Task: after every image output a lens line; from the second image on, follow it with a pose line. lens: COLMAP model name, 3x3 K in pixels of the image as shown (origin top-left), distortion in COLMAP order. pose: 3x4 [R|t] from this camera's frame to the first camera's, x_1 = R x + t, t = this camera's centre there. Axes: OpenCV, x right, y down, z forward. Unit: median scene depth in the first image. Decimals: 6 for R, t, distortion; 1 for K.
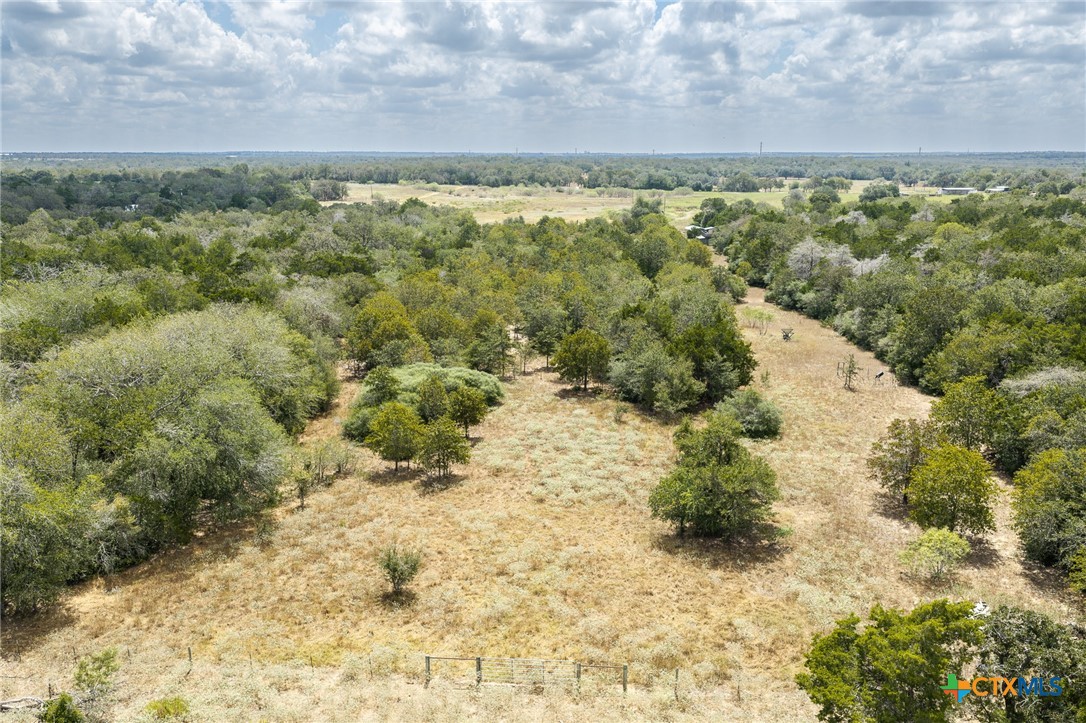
lens RADIAL K [[897.8, 0, 527.3], [0, 897.8, 362.2], [0, 0, 1]] dist [0.038780, -0.018567]
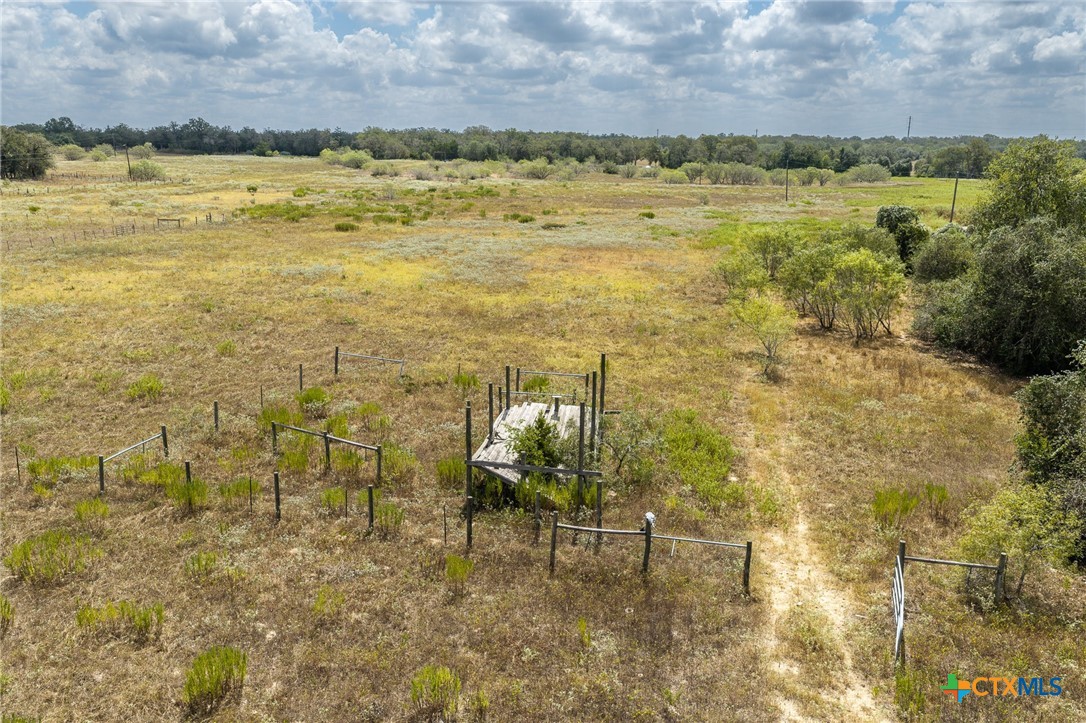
lens RADIAL K [[897.8, 0, 538.0], [0, 897.8, 370.5], [0, 0, 1]] dist [0.038780, -0.018567]
pose [[0.996775, 0.028900, -0.074861, 0.005571], [-0.027556, 0.999441, 0.018924, -0.013326], [0.075366, -0.016800, 0.997014, 0.075123]]
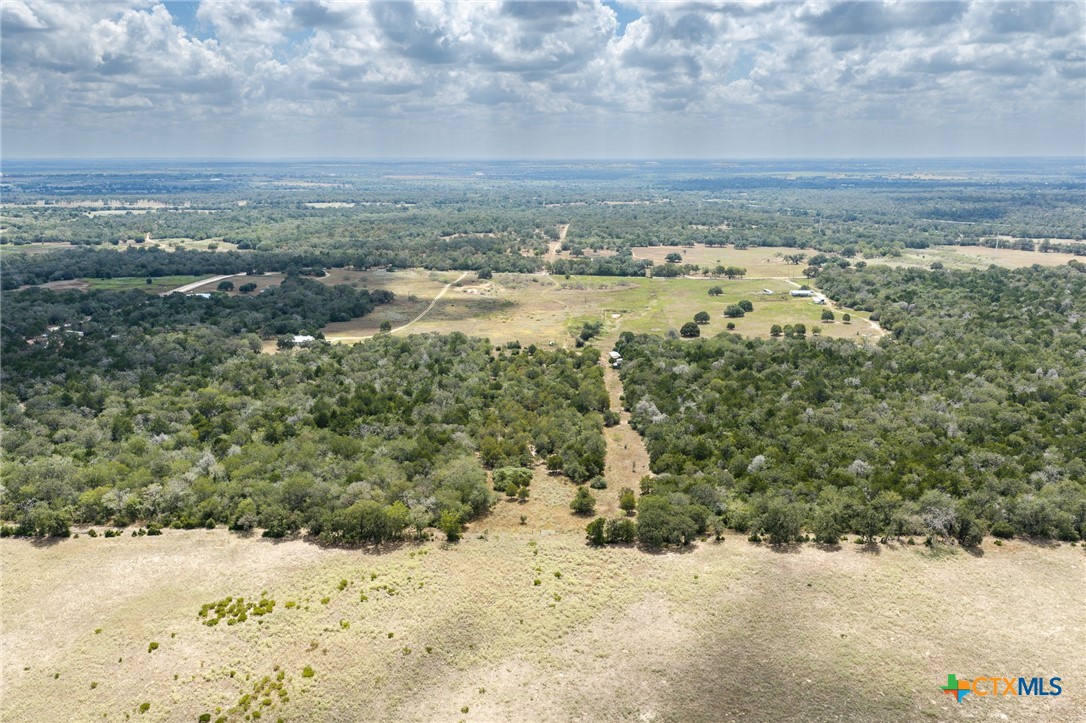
lens RADIAL K [[897.8, 0, 515.5], [0, 897.8, 374.6], [0, 0, 1]] dist [0.038780, -0.018567]
pose [[0.999714, -0.009740, 0.021840, -0.003974], [0.009465, 0.999875, 0.012684, -0.009556], [-0.021961, -0.012474, 0.999681, -0.059454]]
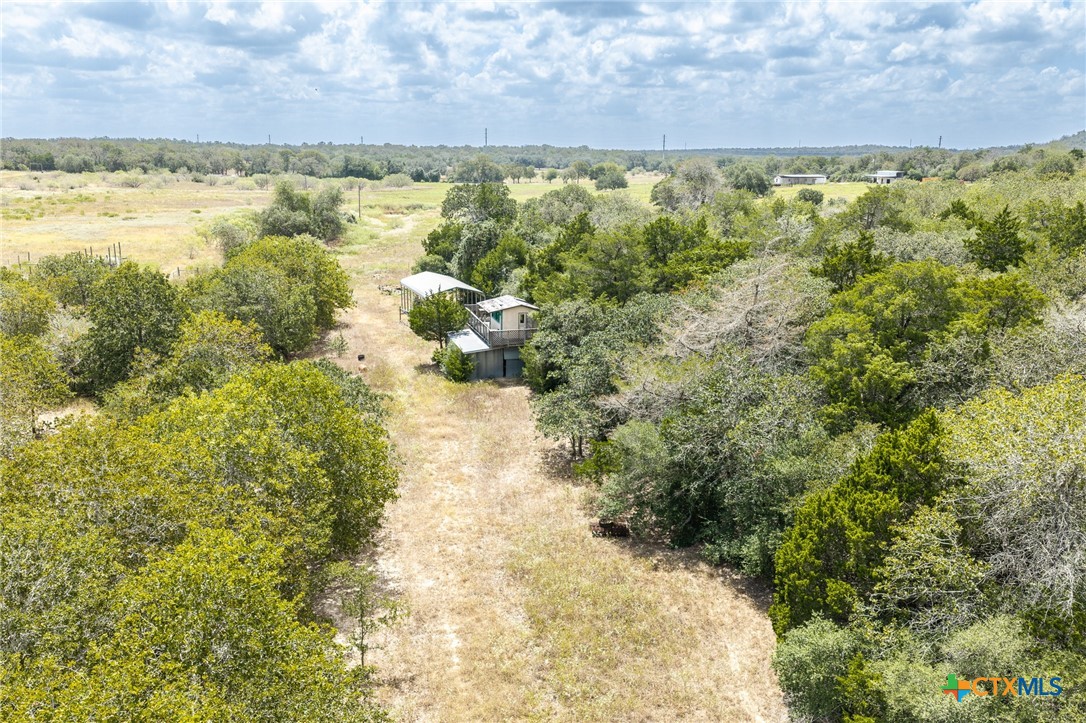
lens RADIAL K [[897.8, 0, 535.2], [0, 897.8, 377.0], [0, 0, 1]] dist [0.038780, -0.018567]
pose [[0.951206, -0.068164, 0.300934, 0.009192], [0.062308, 0.997635, 0.029027, -0.009052], [-0.302201, -0.008860, 0.953203, 0.051442]]
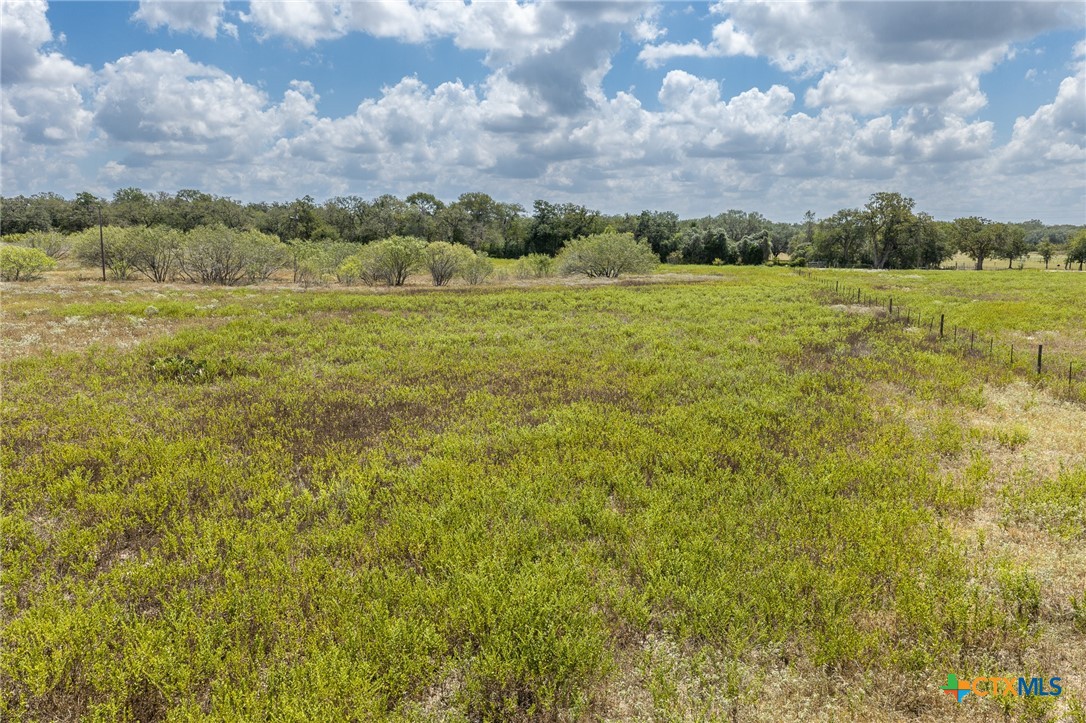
lens RADIAL K [[897.8, 0, 539.4], [0, 897.8, 384.6], [0, 0, 1]] dist [0.038780, -0.018567]
pose [[0.996377, 0.016788, -0.083378, 0.025982], [-0.022715, 0.997243, -0.070647, -0.021667], [0.081962, 0.072285, 0.994011, 0.118262]]
